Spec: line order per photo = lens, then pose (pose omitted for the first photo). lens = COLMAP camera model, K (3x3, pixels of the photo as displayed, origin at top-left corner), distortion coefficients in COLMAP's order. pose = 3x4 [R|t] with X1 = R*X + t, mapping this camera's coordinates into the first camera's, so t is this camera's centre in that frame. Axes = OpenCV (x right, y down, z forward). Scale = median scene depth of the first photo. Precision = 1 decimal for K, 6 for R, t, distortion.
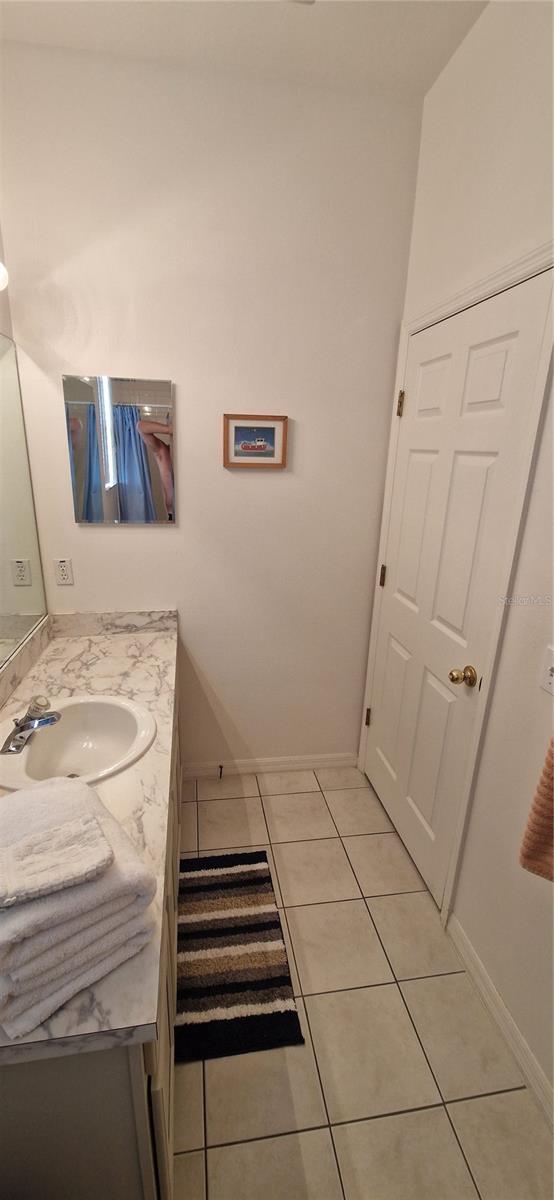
lens RADIAL K [[487.4, 0, 264.8], [0, 487.4, 597.5], [0, 0, 1]] dist [0.003569, -0.003125]
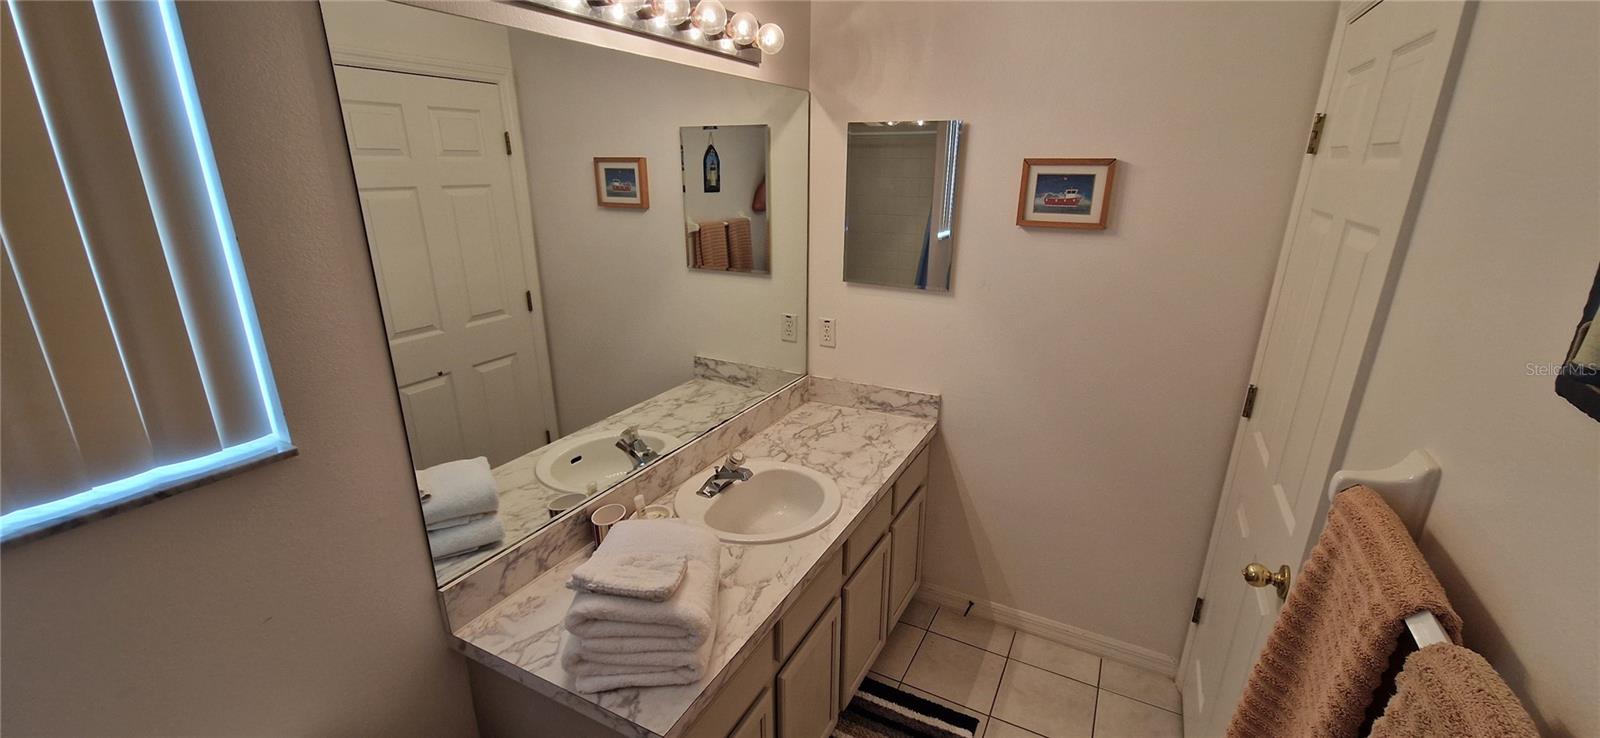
lens RADIAL K [[649.8, 0, 802.5], [0, 649.8, 373.1], [0, 0, 1]] dist [0.003569, -0.003125]
pose [[0.807206, 0.162469, -0.567470, 0.269832], [-0.160301, 0.985582, 0.054154, -0.037164], [0.568086, 0.047253, 0.821611, -0.038623]]
